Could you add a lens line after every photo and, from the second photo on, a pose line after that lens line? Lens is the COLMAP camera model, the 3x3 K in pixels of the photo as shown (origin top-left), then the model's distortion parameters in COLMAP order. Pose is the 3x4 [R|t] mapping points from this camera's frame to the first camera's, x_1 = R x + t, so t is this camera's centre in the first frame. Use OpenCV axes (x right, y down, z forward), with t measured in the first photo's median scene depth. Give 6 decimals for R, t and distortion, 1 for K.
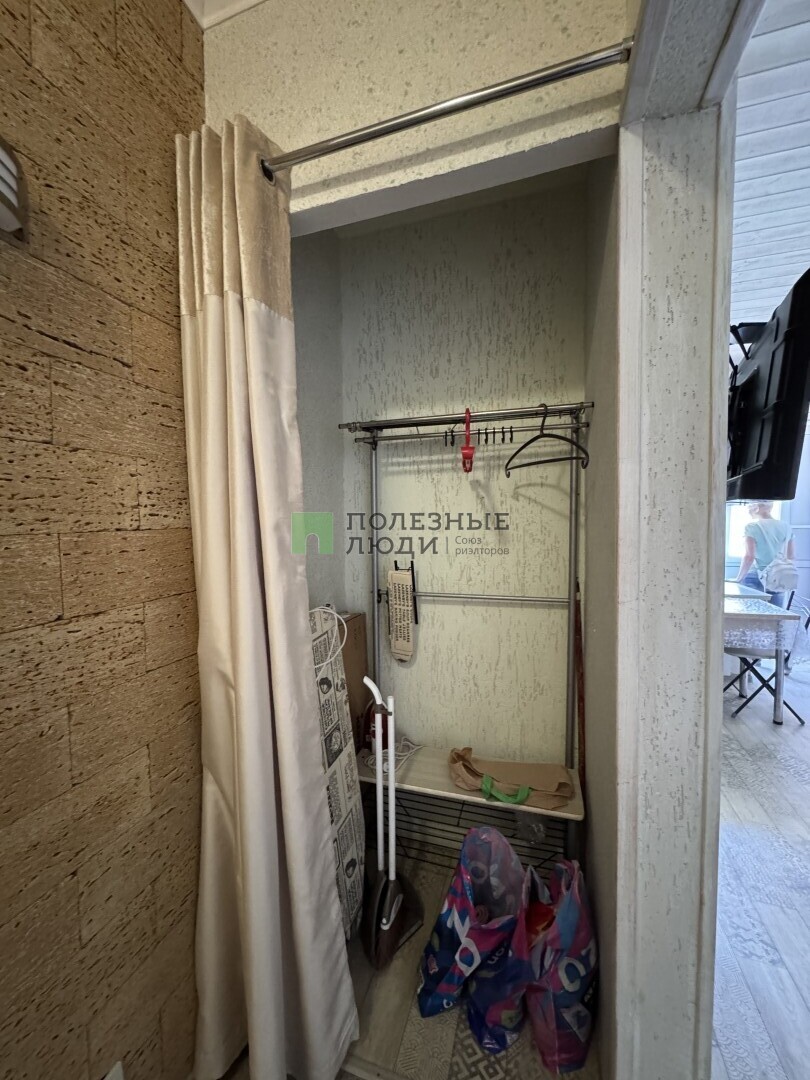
lens RADIAL K [[432.0, 0, 405.0], [0, 432.0, 540.0], [0, 0, 1]] dist [-0.002971, 0.000656]
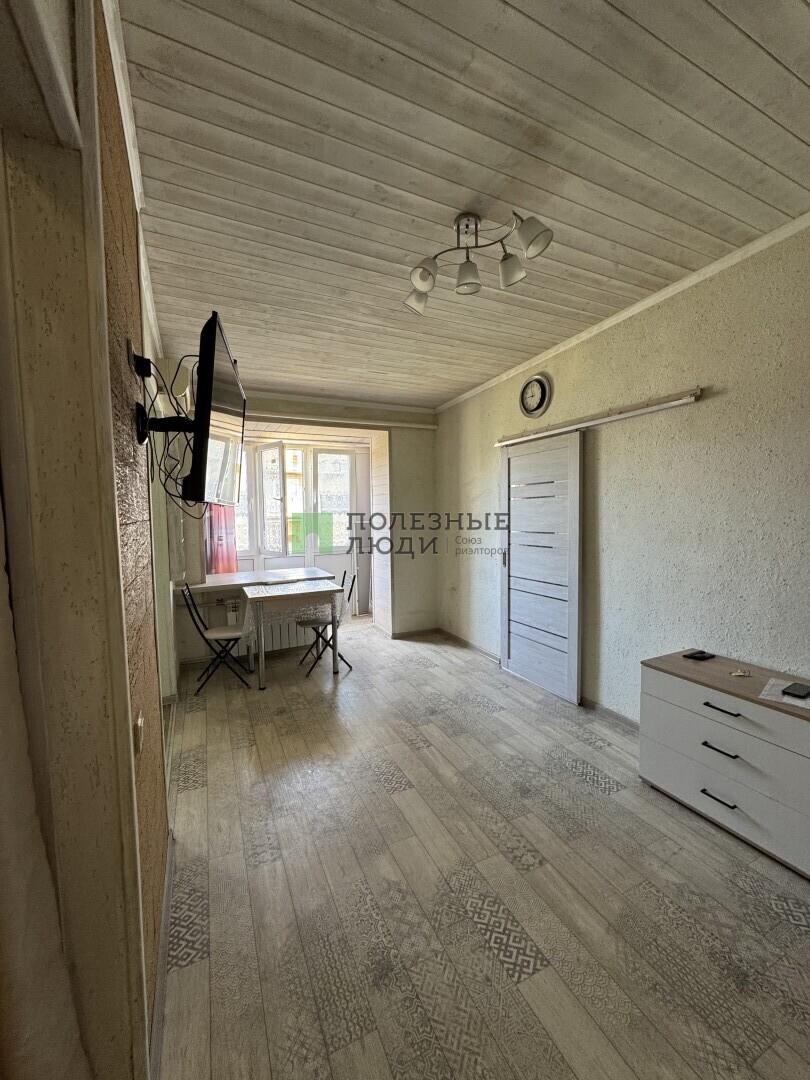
lens RADIAL K [[432.0, 0, 405.0], [0, 432.0, 540.0], [0, 0, 1]] dist [-0.002971, 0.000656]
pose [[0.721273, -0.042195, 0.691365, 0.479837], [0.041409, 0.998984, 0.017770, 0.027060], [-0.691412, 0.015812, 0.722288, -0.372916]]
